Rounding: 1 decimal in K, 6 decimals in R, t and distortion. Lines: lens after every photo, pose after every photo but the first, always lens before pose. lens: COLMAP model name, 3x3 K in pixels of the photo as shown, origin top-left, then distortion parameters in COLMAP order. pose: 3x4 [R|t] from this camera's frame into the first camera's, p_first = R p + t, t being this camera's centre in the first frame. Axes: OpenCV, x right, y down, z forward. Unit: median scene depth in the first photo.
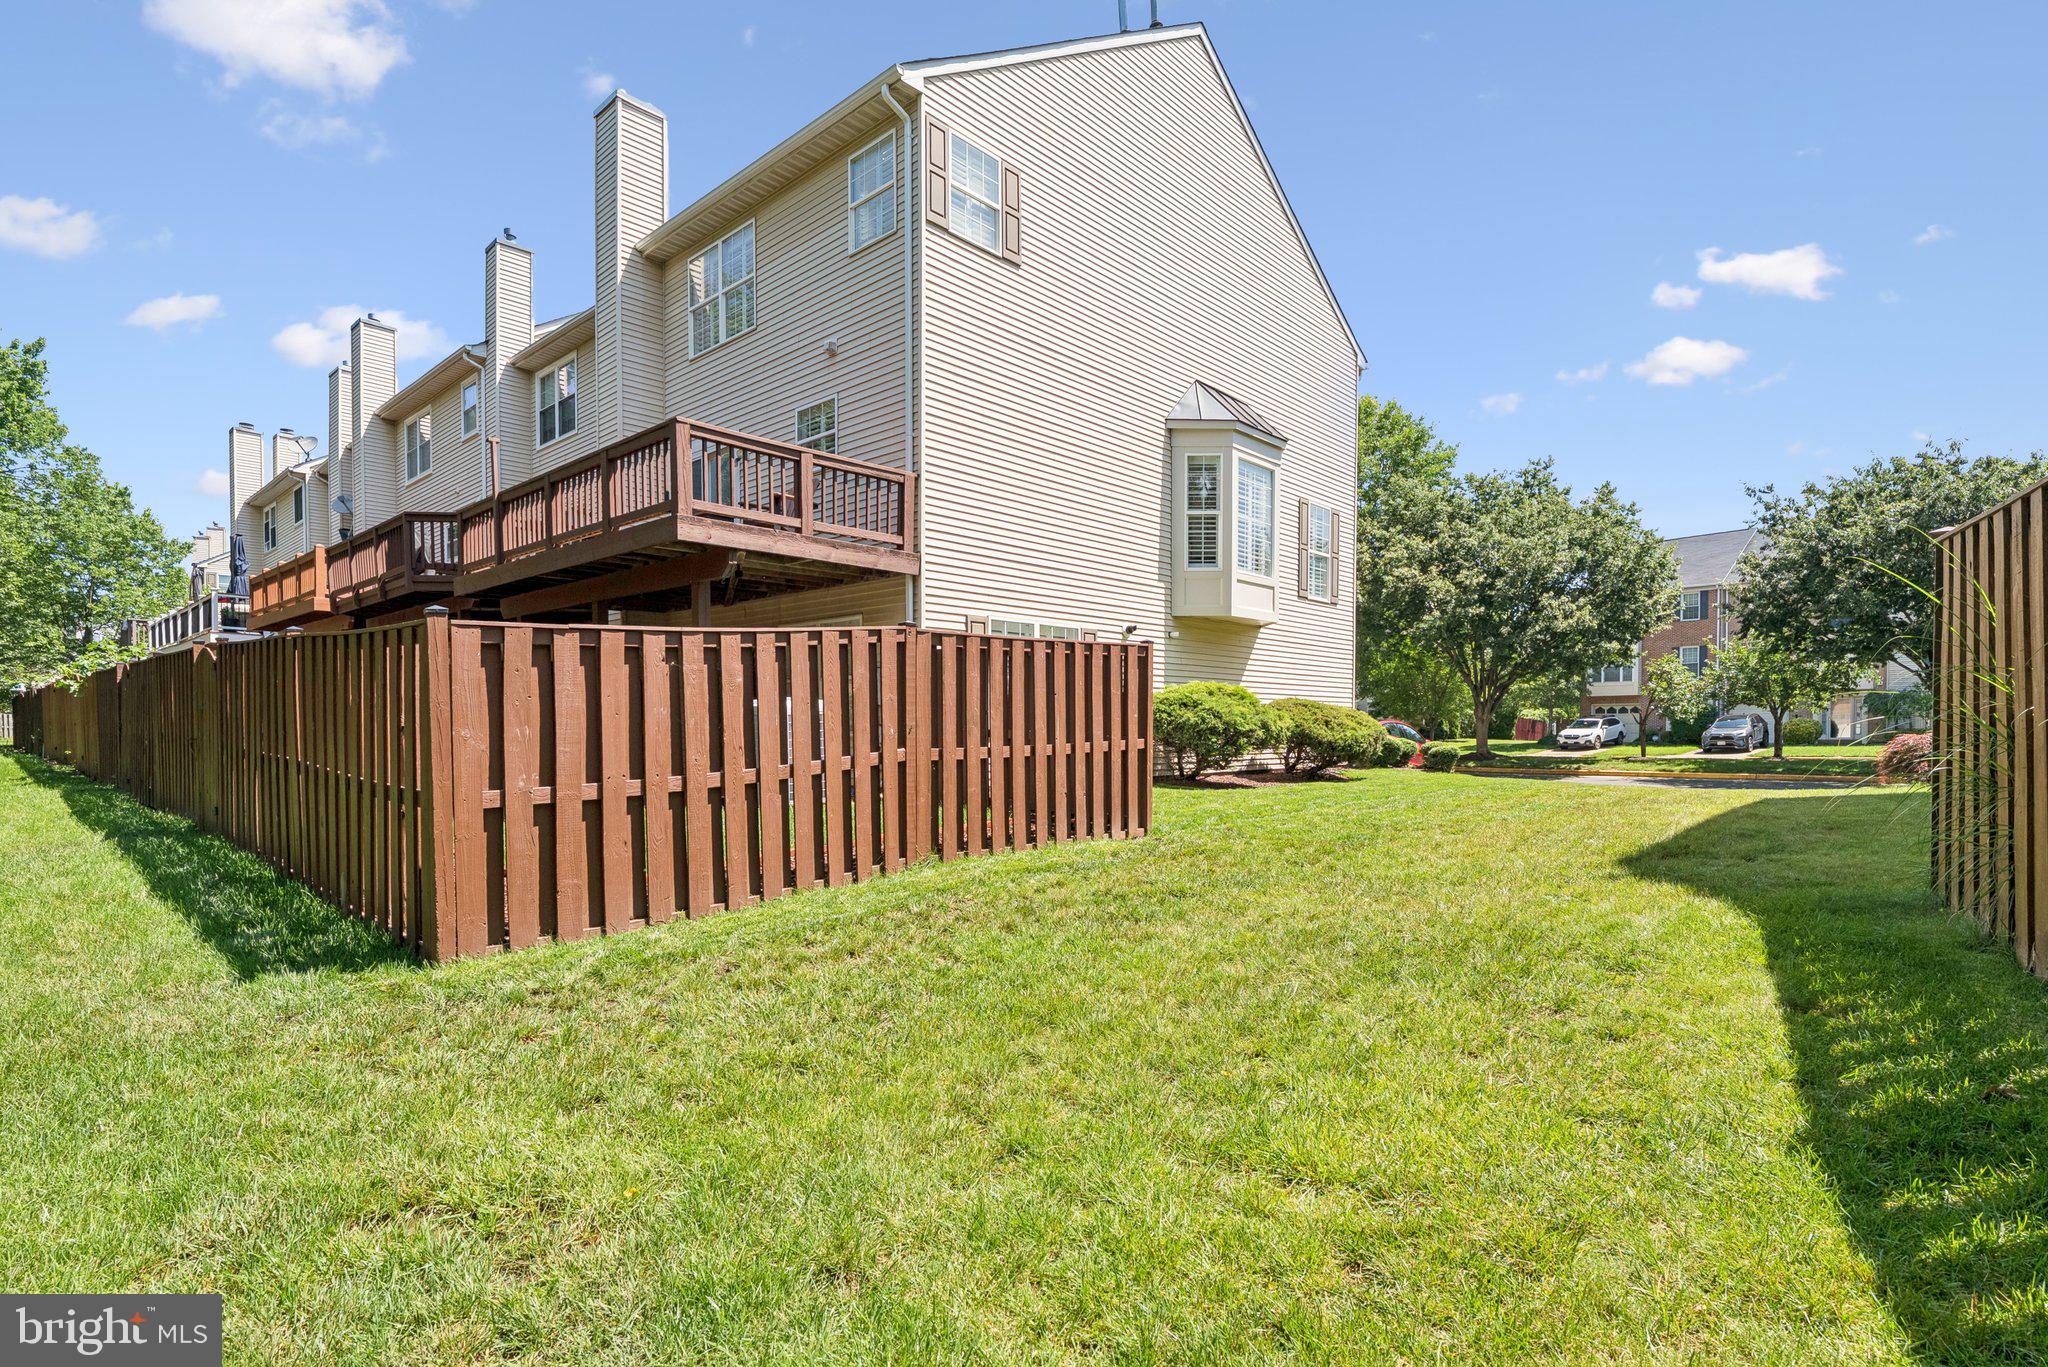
lens RADIAL K [[991.3, 0, 1025.8], [0, 991.3, 743.8], [0, 0, 1]] dist [-0.013564, 0.000687]
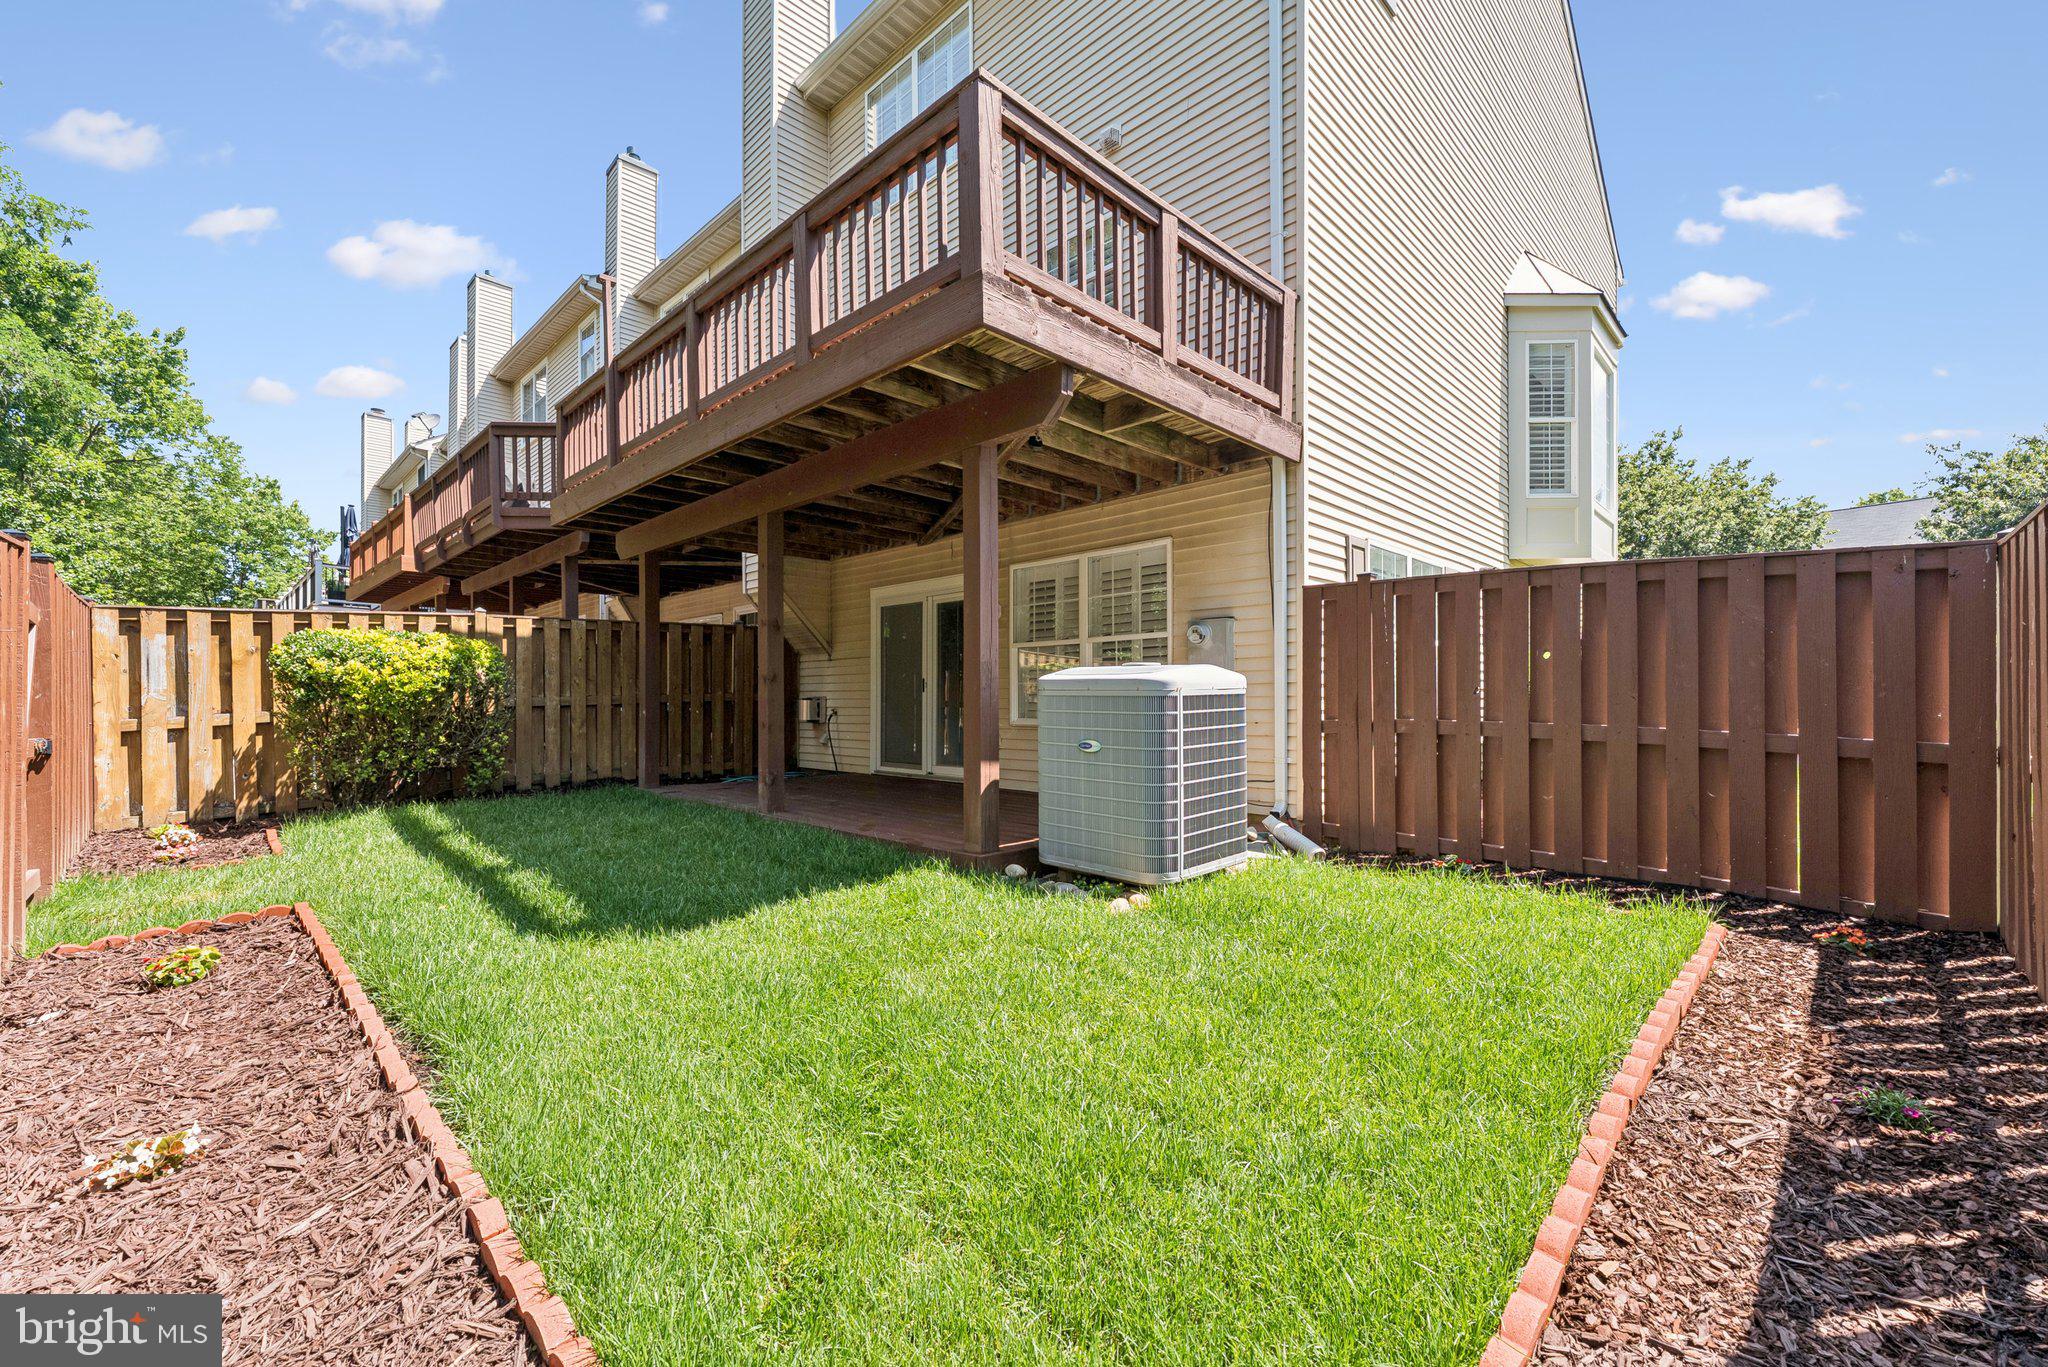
lens RADIAL K [[821.7, 0, 1022.7], [0, 821.7, 689.7], [0, 0, 1]] dist [-0.005005, 0.000471]
pose [[0.999419, -0.003283, -0.033919, -0.158304], [0.002291, 0.999570, -0.029234, -0.011053], [0.034001, 0.029139, 0.998997, 0.304698]]
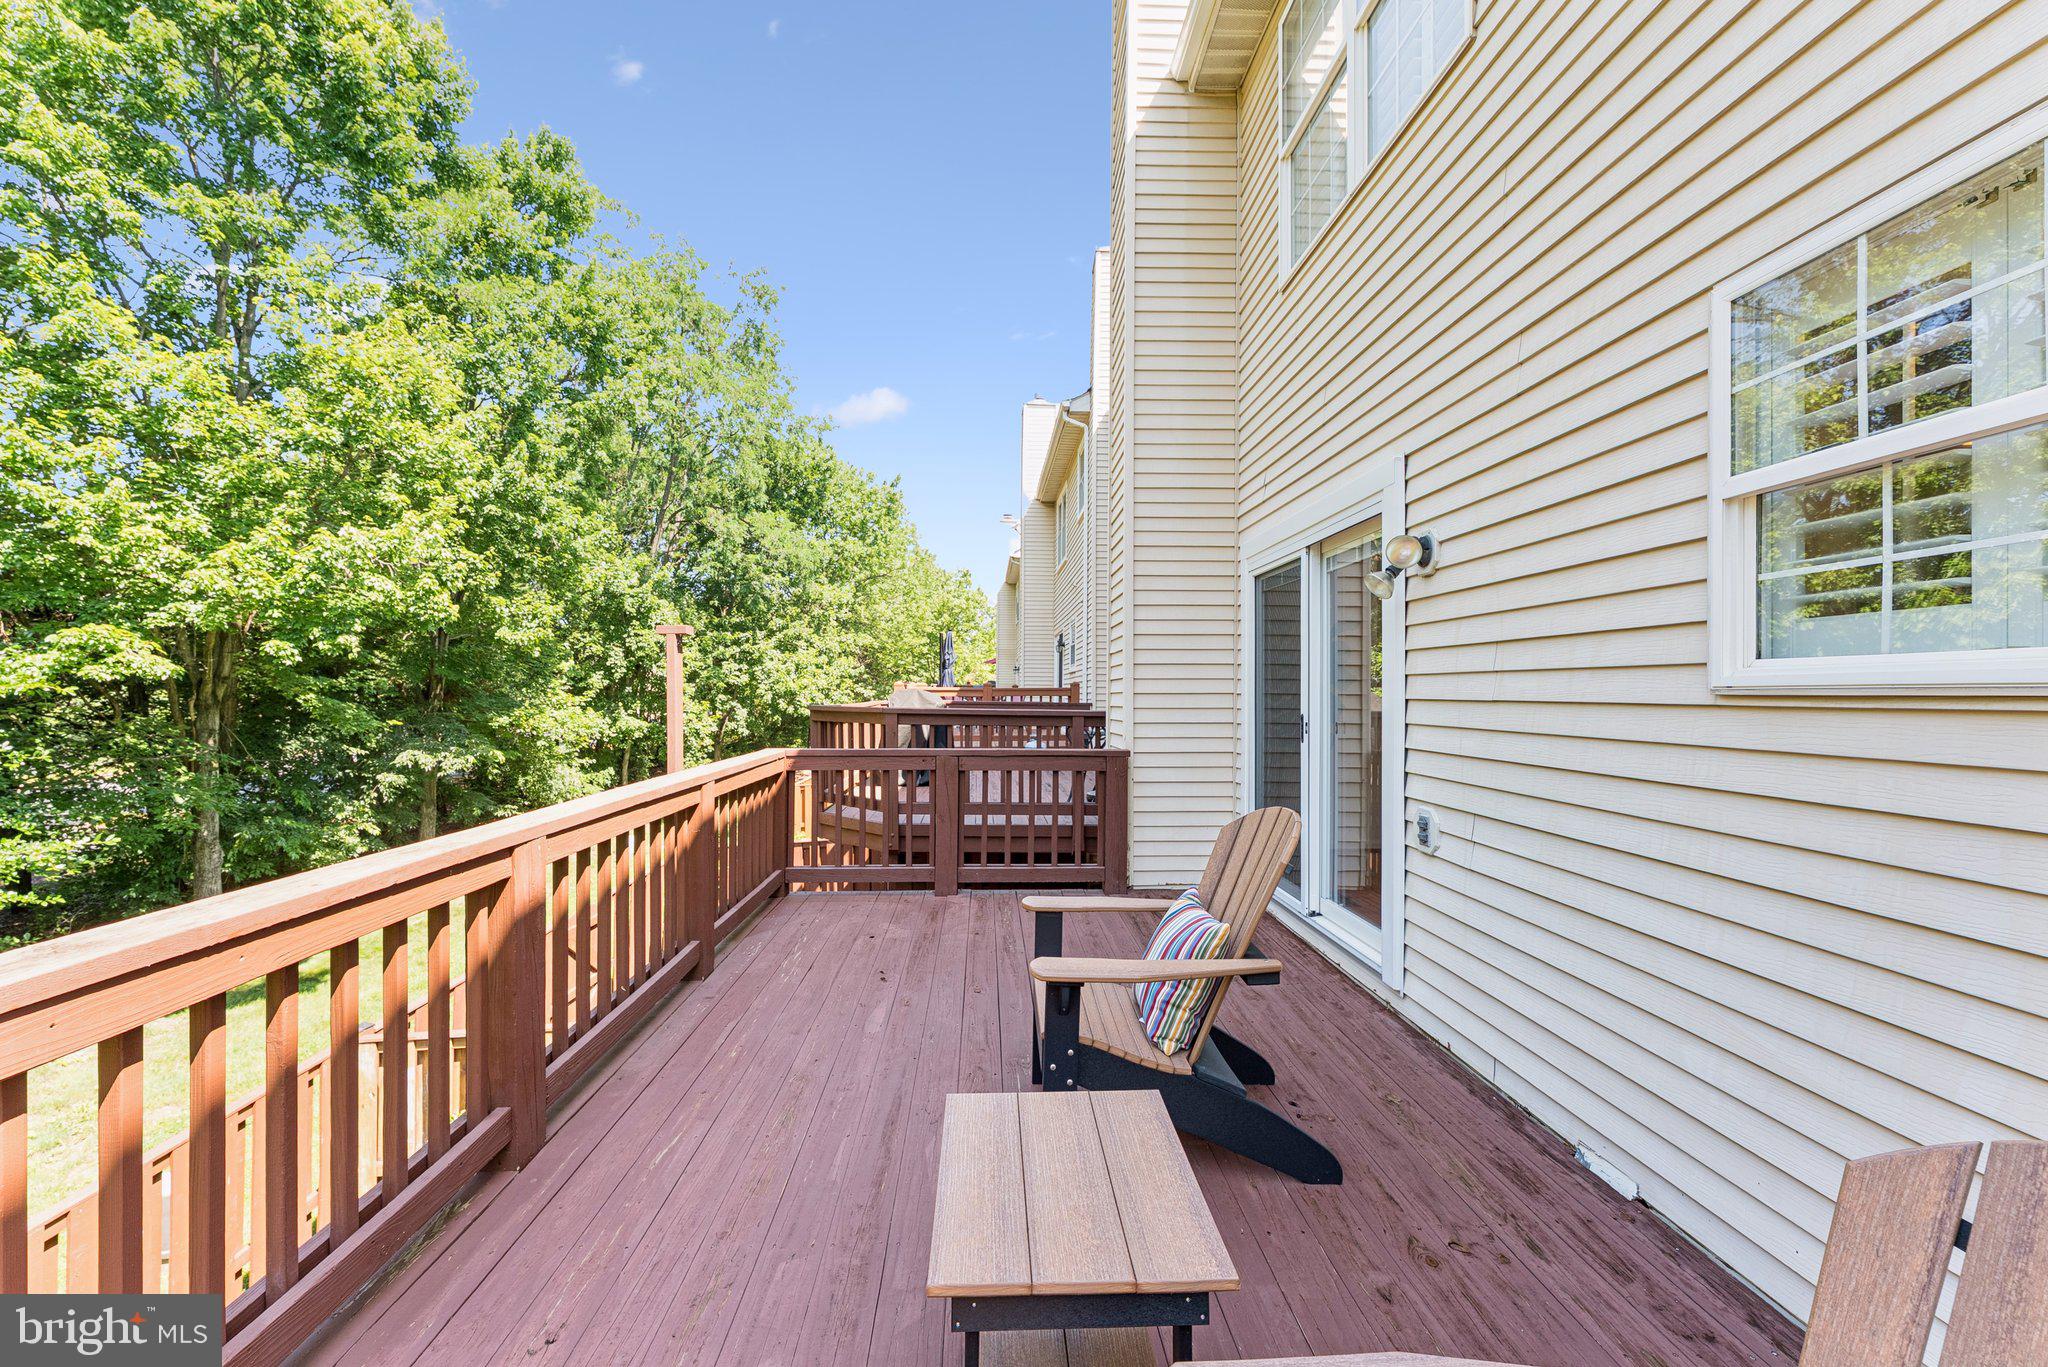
lens RADIAL K [[821.7, 0, 1014.0], [0, 821.7, 682.4], [0, 0, 1]] dist [-0.005005, 0.000471]
pose [[0.702389, -0.005954, -0.711768, -0.145884], [-0.013967, 0.999657, -0.022145, -0.177339], [0.711656, 0.025496, 0.702065, 0.545880]]
